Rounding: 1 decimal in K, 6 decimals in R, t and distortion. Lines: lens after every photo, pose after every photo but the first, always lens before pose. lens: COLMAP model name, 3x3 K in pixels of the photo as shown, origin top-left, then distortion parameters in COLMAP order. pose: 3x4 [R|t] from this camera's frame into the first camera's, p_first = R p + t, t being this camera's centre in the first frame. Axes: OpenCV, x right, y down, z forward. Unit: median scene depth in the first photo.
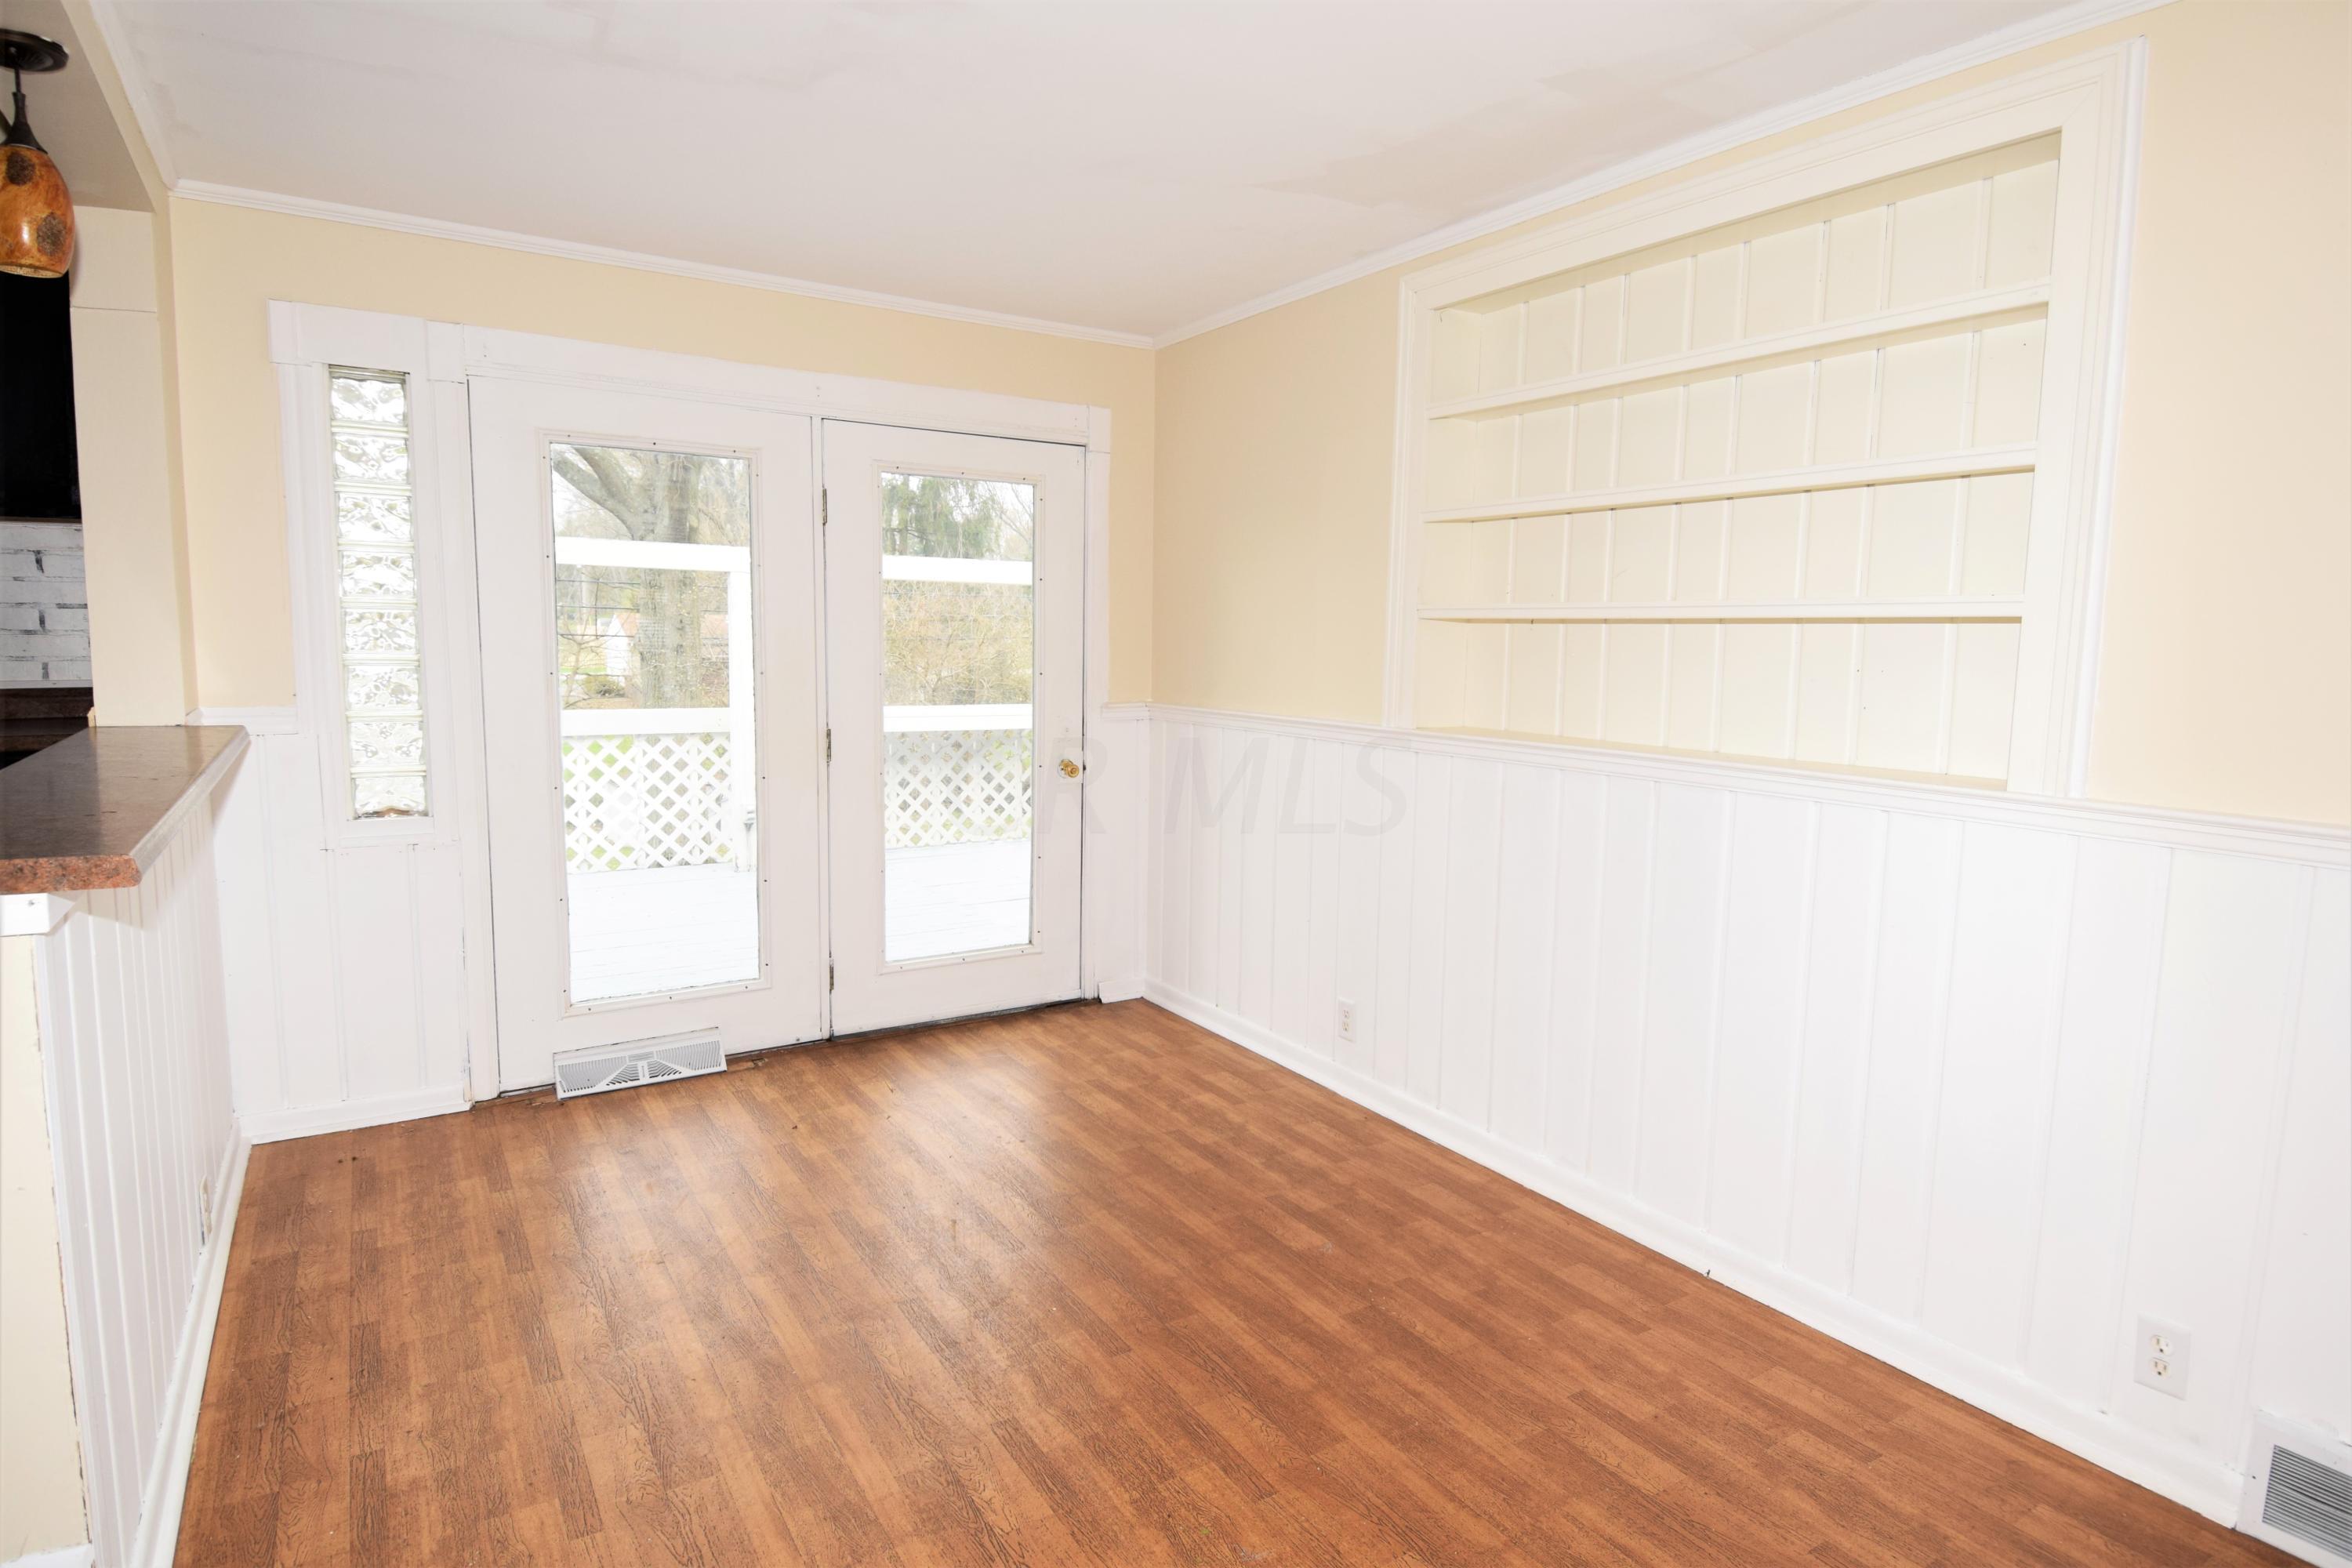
lens RADIAL K [[1245.4, 0, 1176.0], [0, 1245.4, 784.0], [0, 0, 1]] dist [-0.031513, 0.000045]
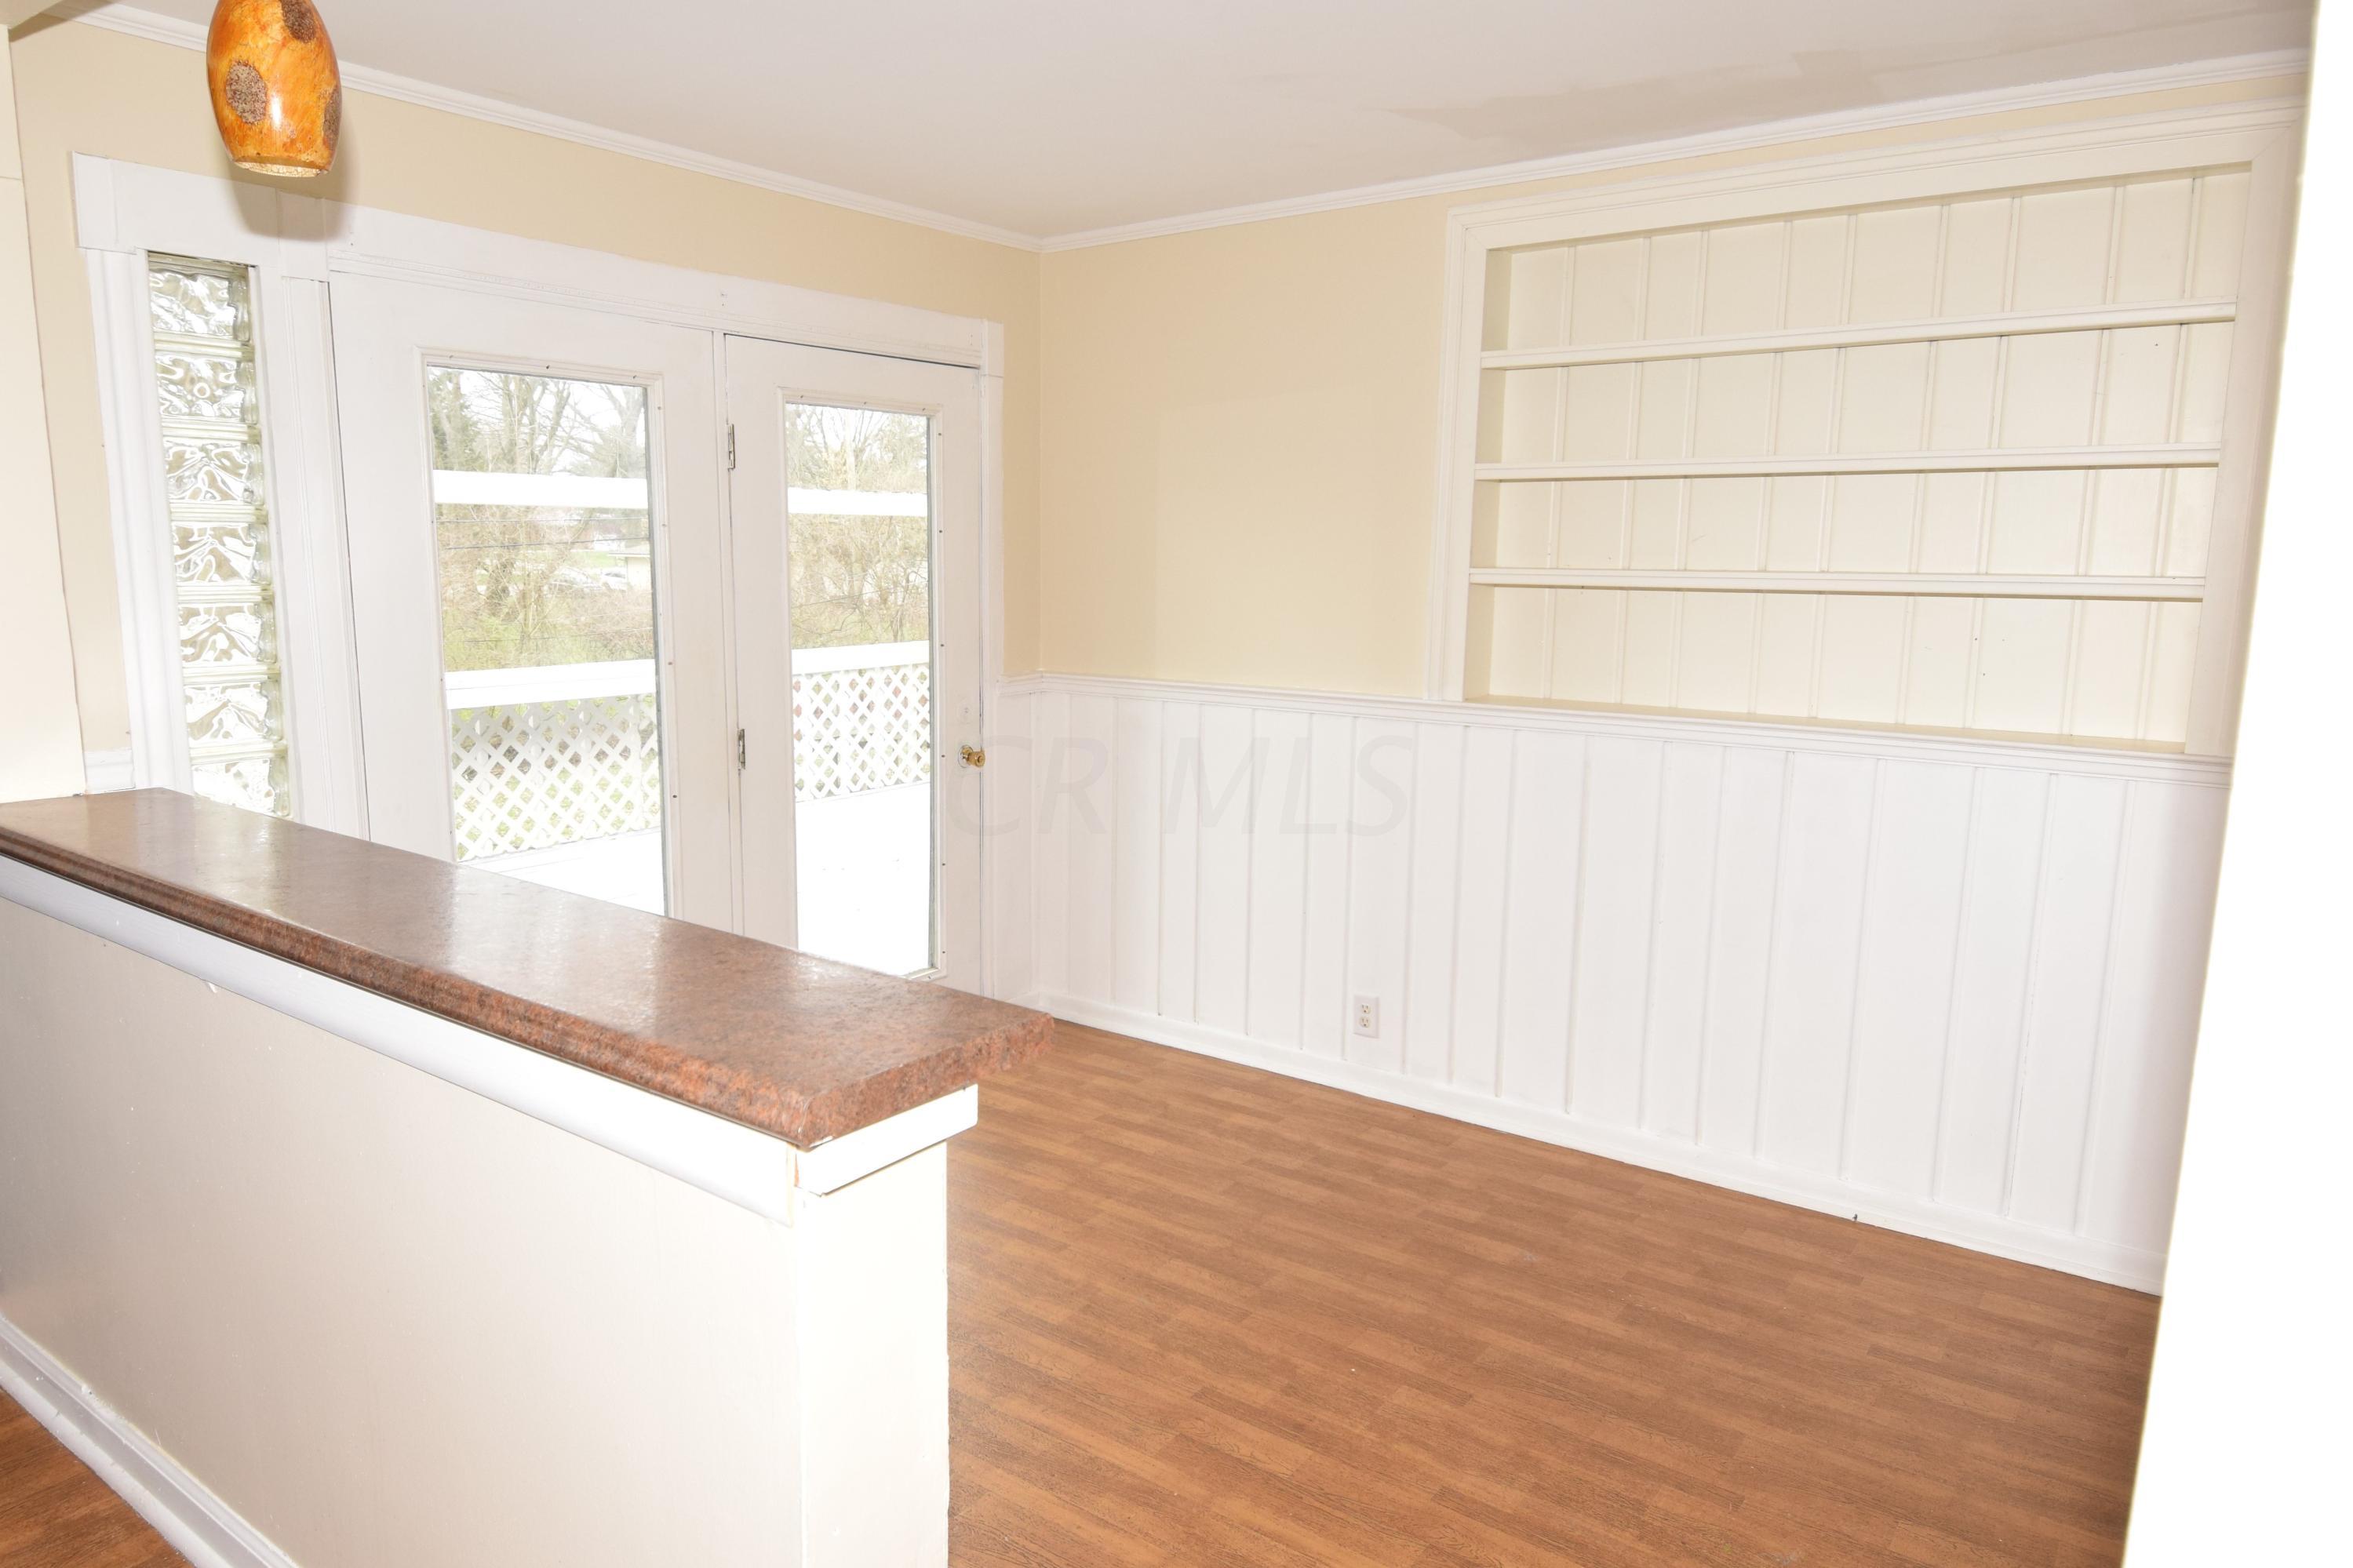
lens RADIAL K [[1466.5, 0, 1176.5], [0, 1466.5, 784.0], [0, 0, 1]] dist [0.000395, -0.035503]
pose [[0.942656, -0.066511, 0.327071, -0.384041], [0.053399, 0.997374, 0.048916, -0.046715], [-0.329466, -0.028645, 0.943733, 0.027617]]
